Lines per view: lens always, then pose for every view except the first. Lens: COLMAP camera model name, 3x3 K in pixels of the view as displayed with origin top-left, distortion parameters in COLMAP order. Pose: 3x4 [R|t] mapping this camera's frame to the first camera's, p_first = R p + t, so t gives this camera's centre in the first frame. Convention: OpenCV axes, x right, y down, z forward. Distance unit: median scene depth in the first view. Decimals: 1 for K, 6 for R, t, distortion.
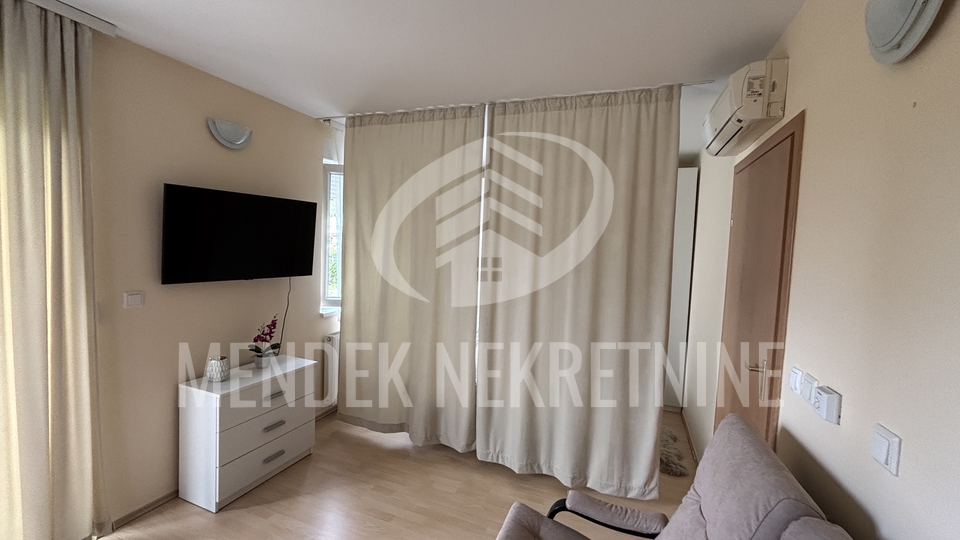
lens RADIAL K [[388.6, 0, 483.2], [0, 388.6, 262.9], [0, 0, 1]] dist [-0.000601, 0.000372]
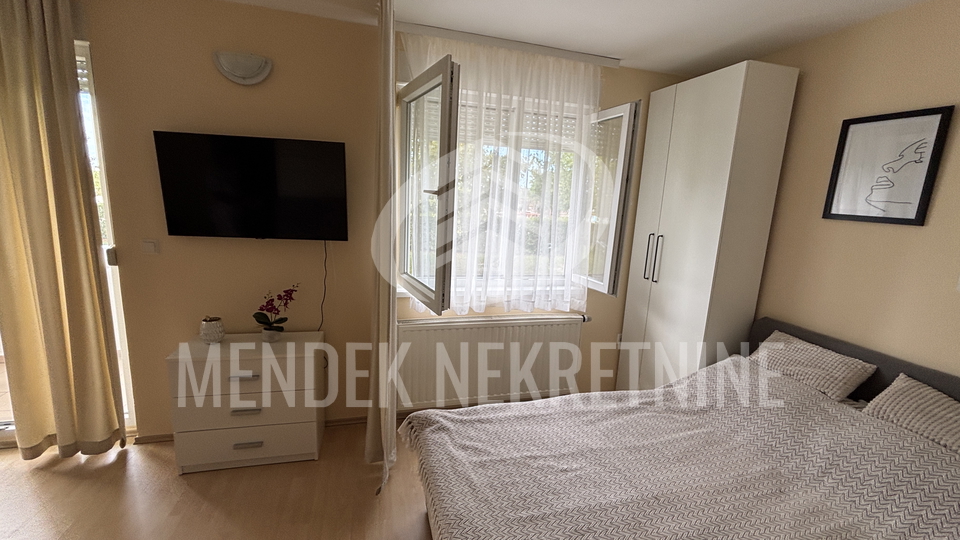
lens RADIAL K [[388.6, 0, 483.2], [0, 388.6, 262.9], [0, 0, 1]] dist [-0.000601, 0.000372]
pose [[0.577586, 0.128773, -0.806109, 0.373839], [-0.067518, 0.991632, 0.110032, -0.031186], [0.813533, -0.009126, 0.581447, 0.853721]]
